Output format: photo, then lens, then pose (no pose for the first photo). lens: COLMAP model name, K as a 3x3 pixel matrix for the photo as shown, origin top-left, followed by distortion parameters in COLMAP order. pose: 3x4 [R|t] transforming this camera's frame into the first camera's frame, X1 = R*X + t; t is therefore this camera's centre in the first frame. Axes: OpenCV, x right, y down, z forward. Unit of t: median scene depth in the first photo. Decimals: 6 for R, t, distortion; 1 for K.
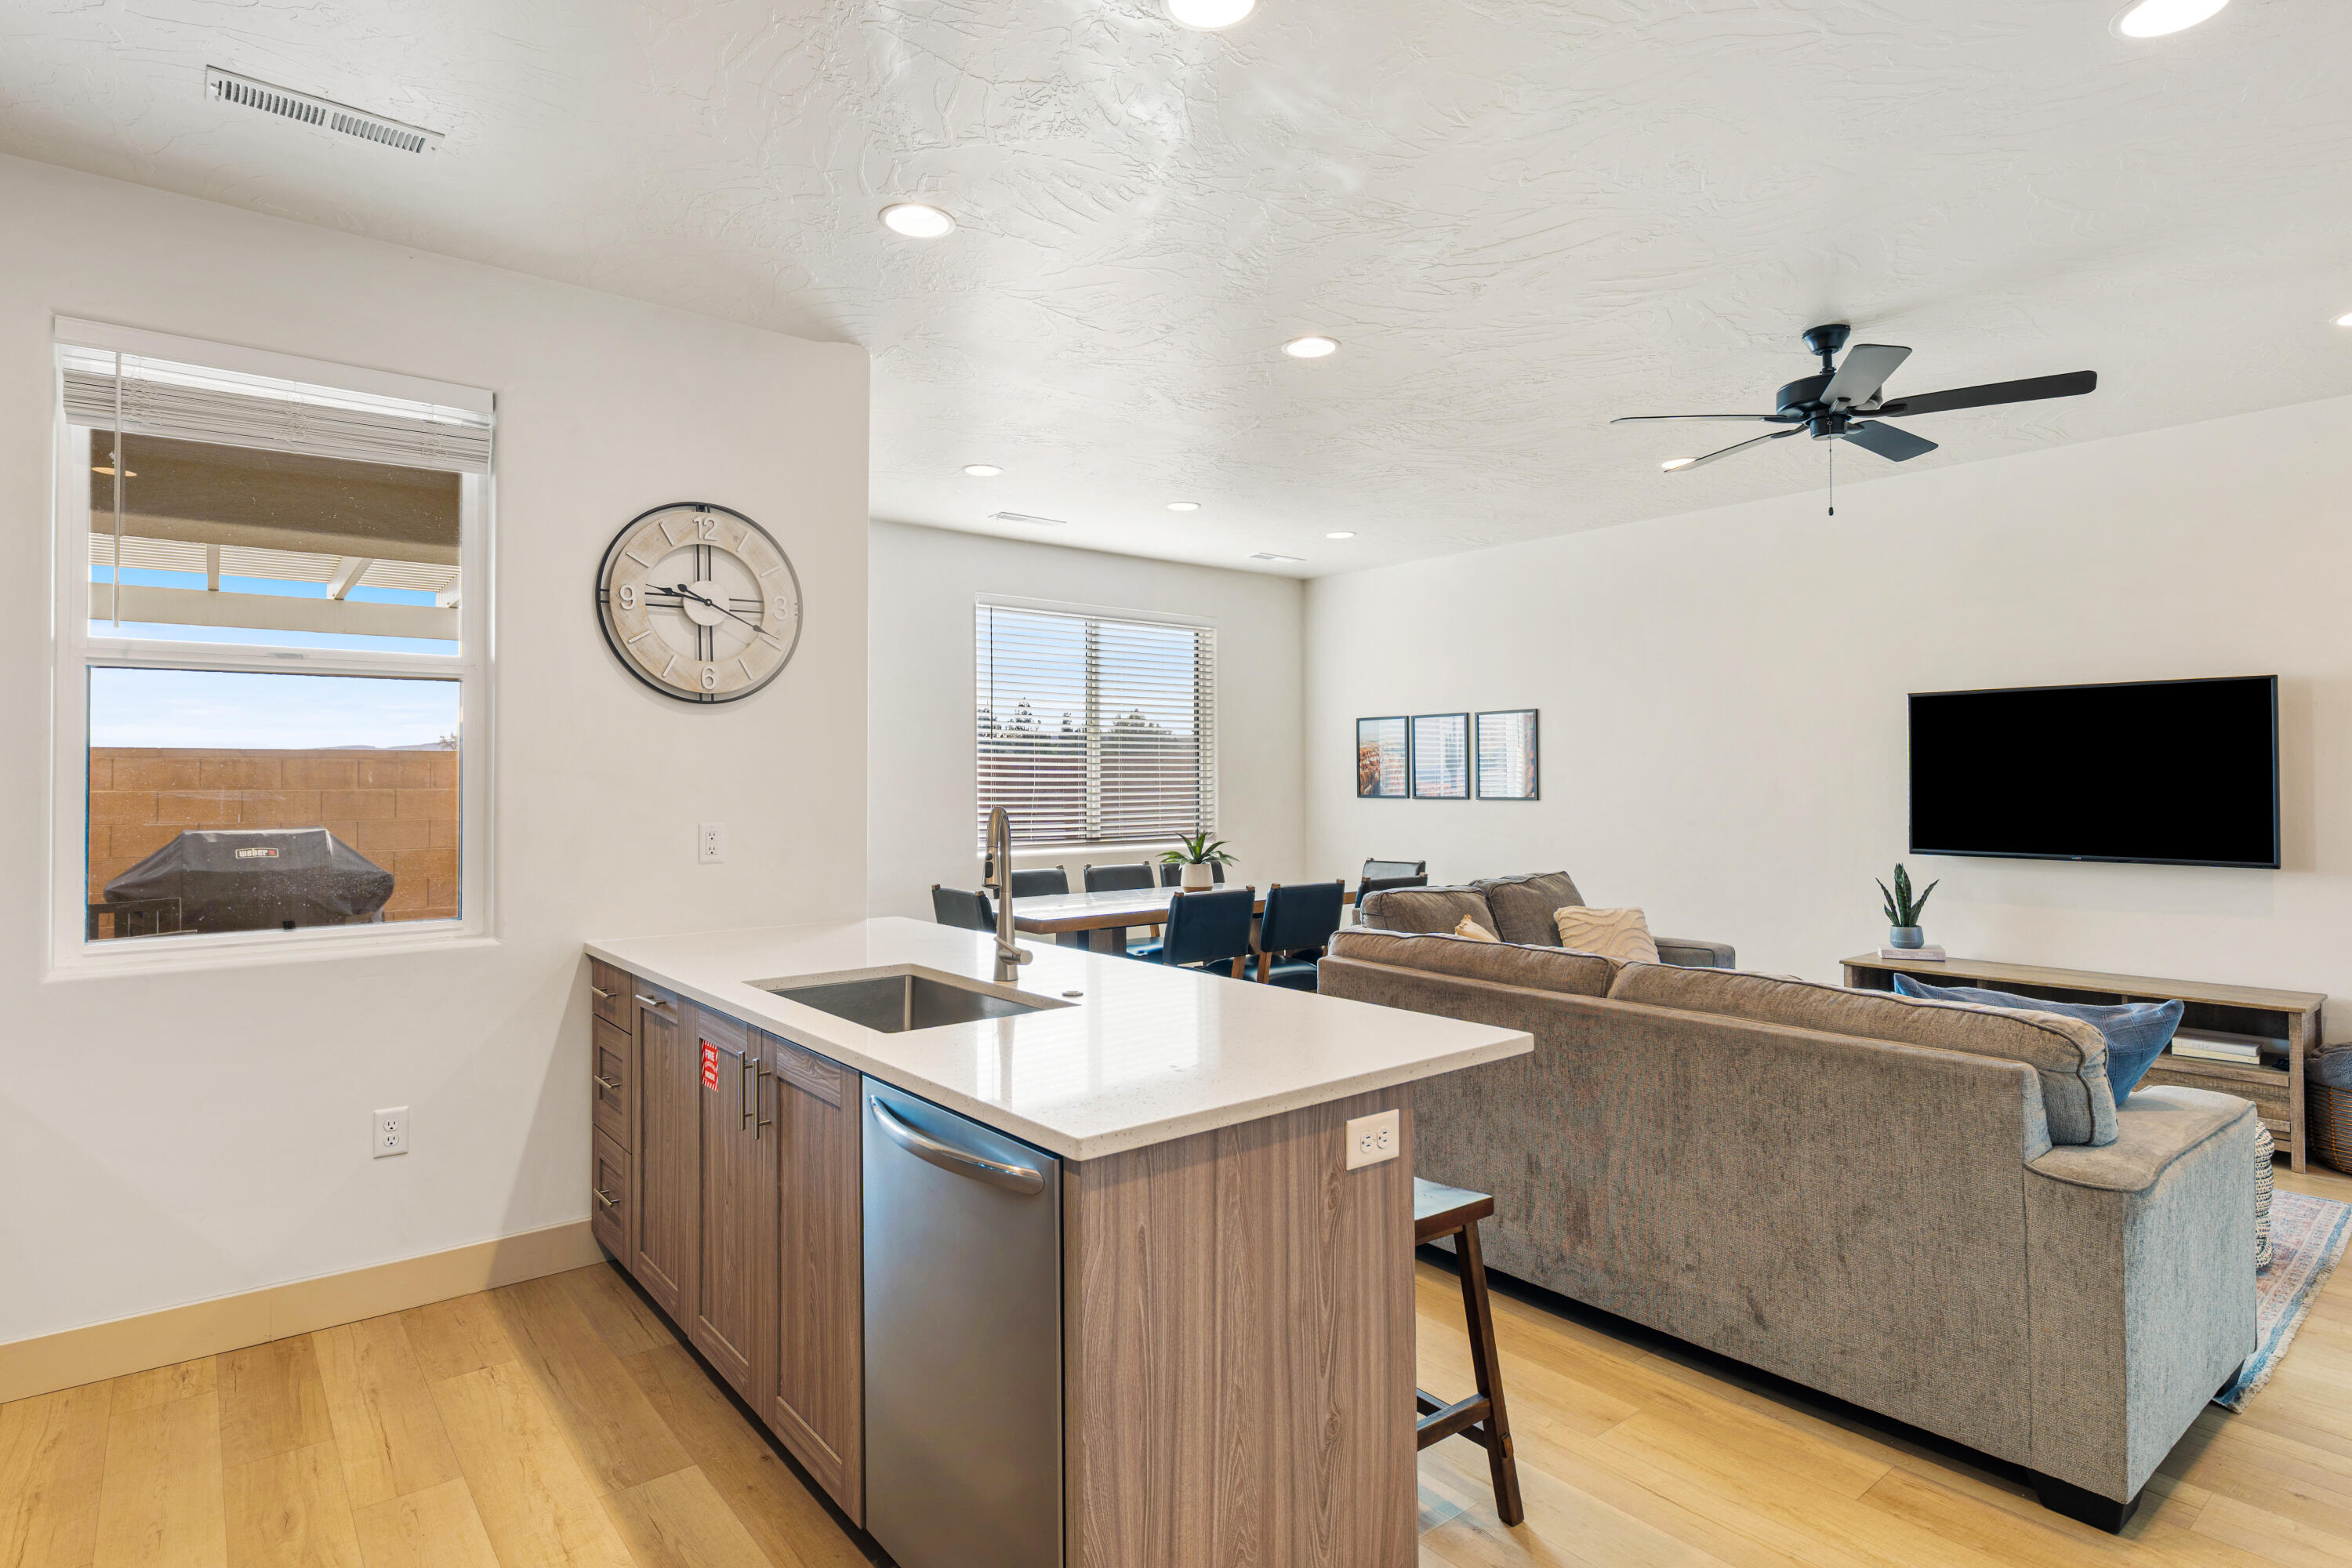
lens RADIAL K [[1222.7, 0, 1170.2], [0, 1222.7, 763.1], [0, 0, 1]] dist [0.005091, -0.002980]
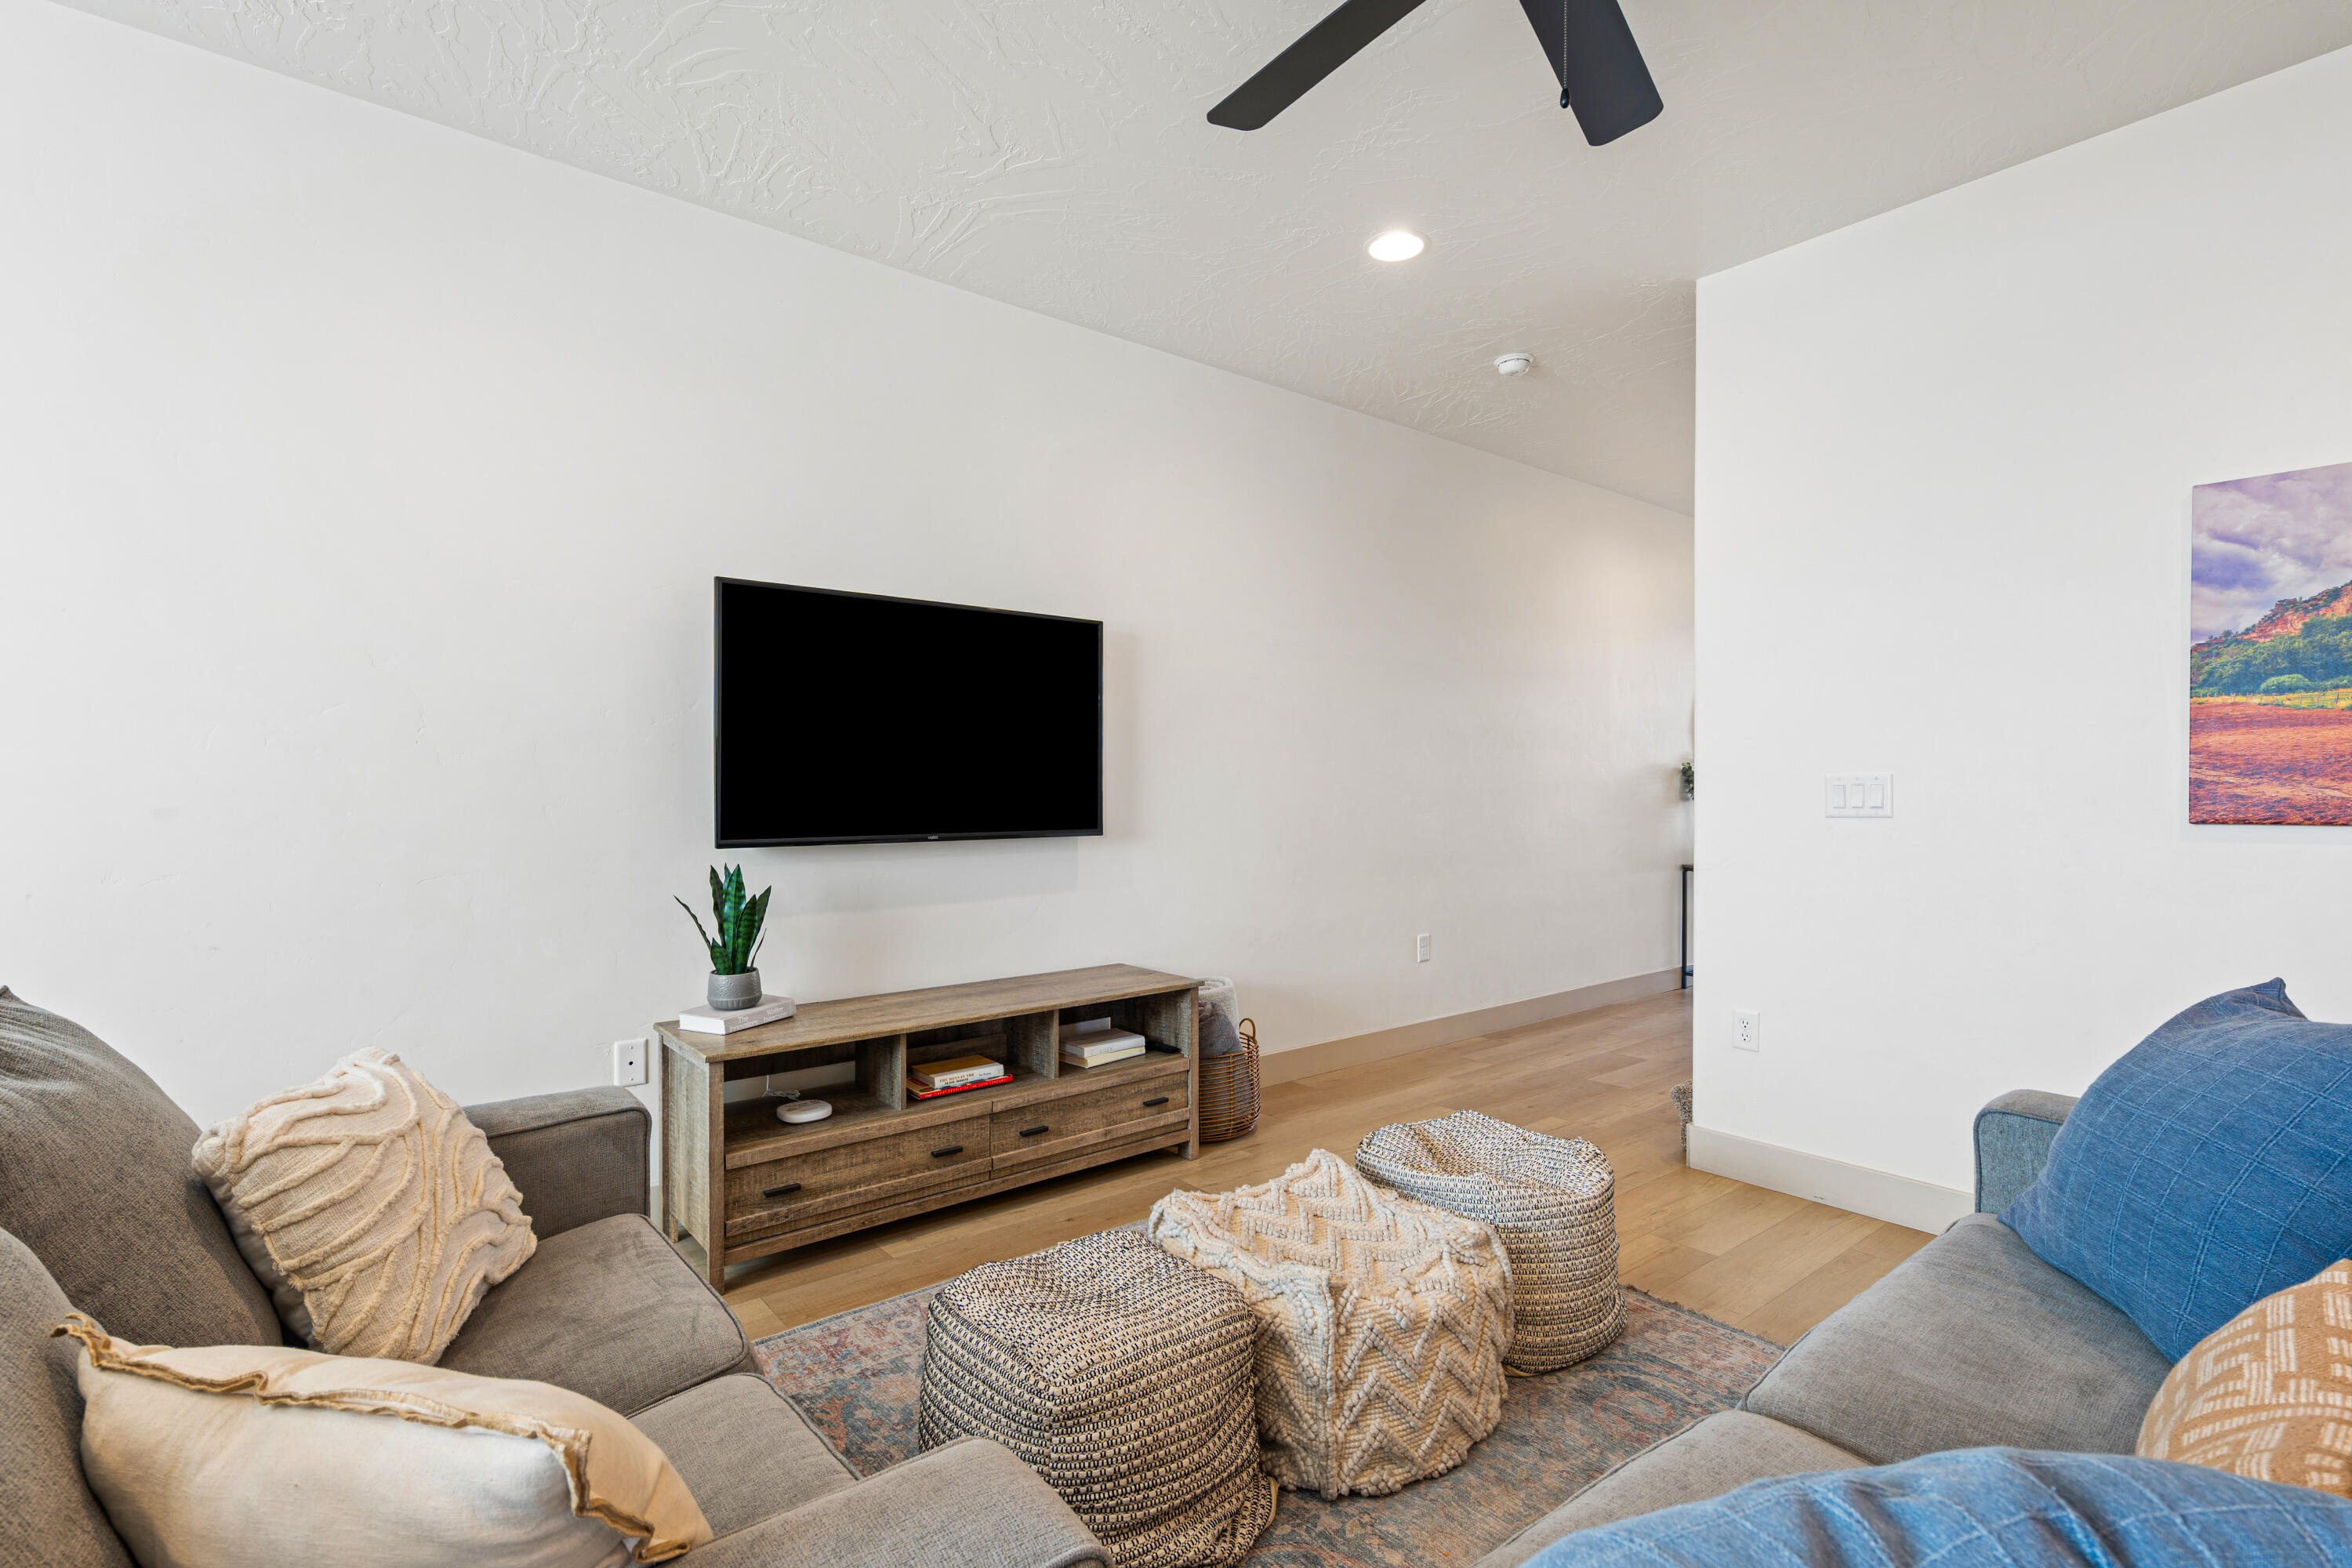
lens RADIAL K [[1072.4, 0, 1176.6], [0, 1072.4, 783.6], [0, 0, 1]] dist [0.013373, 0.000315]
pose [[0.016136, 0.002302, 0.999867, 0.086559], [-0.015822, 0.999873, -0.002047, 0.041076], [-0.999745, -0.015787, 0.016171, 0.786616]]
